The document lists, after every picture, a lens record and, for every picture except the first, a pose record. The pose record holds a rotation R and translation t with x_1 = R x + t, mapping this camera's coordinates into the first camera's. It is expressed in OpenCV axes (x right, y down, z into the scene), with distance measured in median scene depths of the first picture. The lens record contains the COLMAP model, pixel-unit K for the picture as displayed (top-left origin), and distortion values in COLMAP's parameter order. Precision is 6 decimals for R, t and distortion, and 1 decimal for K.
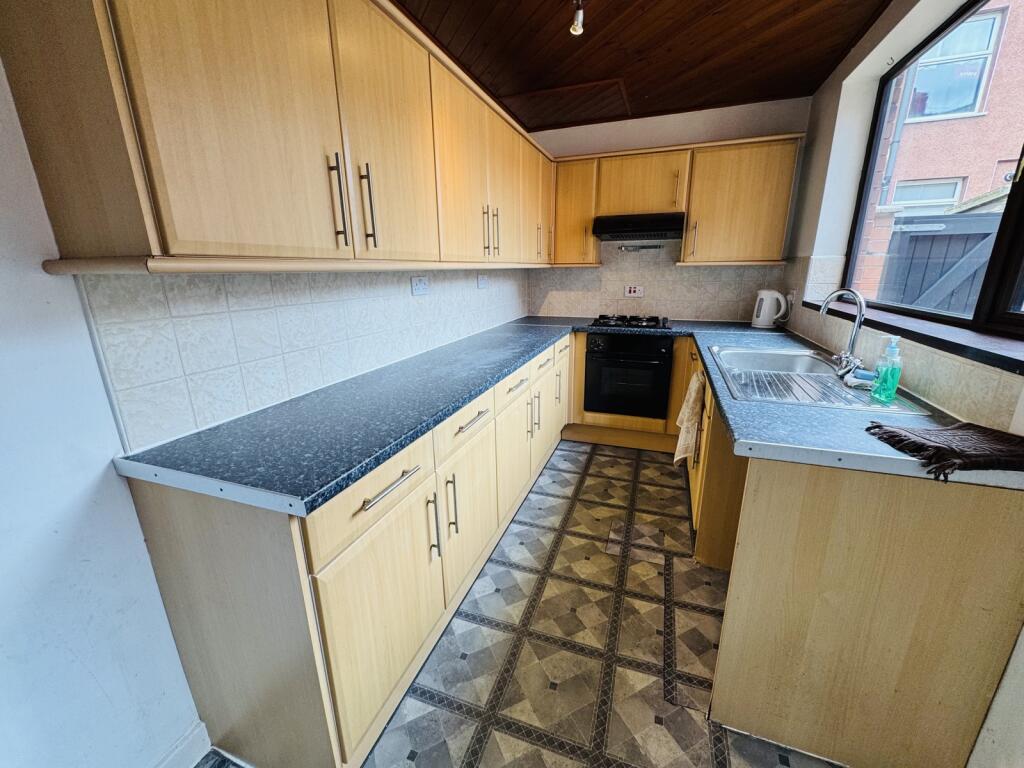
lens RADIAL K [[408.3, 0, 512.0], [0, 408.3, 384.0], [0, 0, 1]] dist [-0.003176, -0.000085]
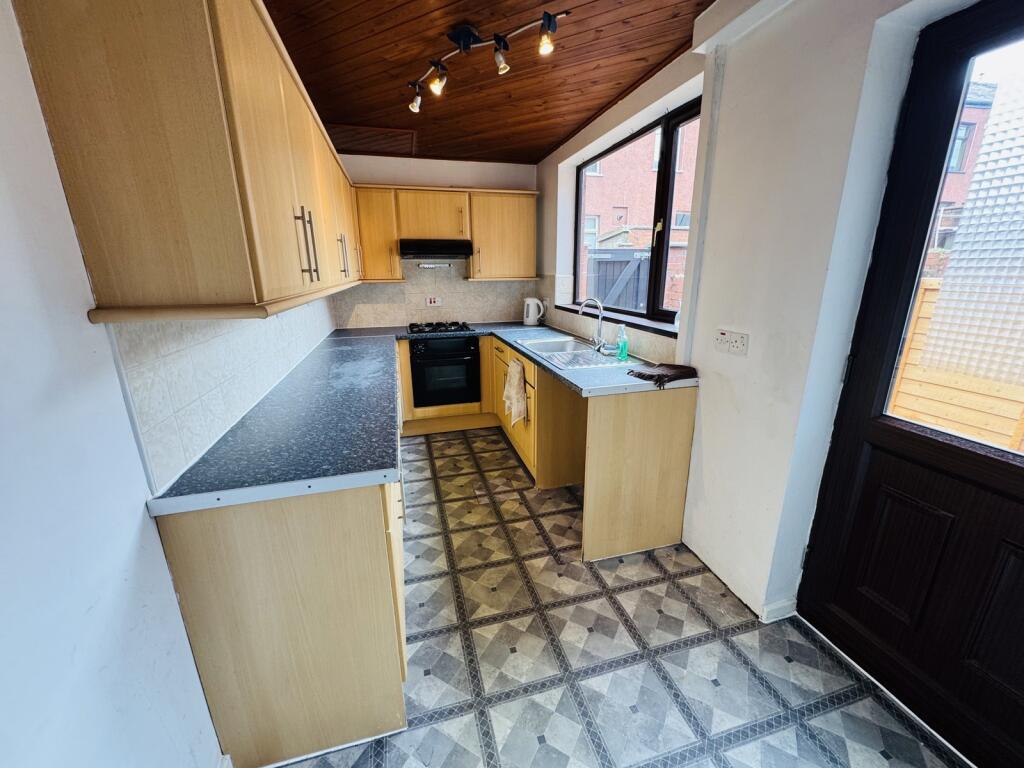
lens RADIAL K [[408.3, 0, 512.0], [0, 408.3, 384.0], [0, 0, 1]] dist [-0.003176, -0.000085]
pose [[0.816181, -0.150507, 0.557849, -0.343804], [0.156444, 0.986979, 0.037395, 0.000375], [-0.556214, 0.056751, 0.829099, -0.156232]]
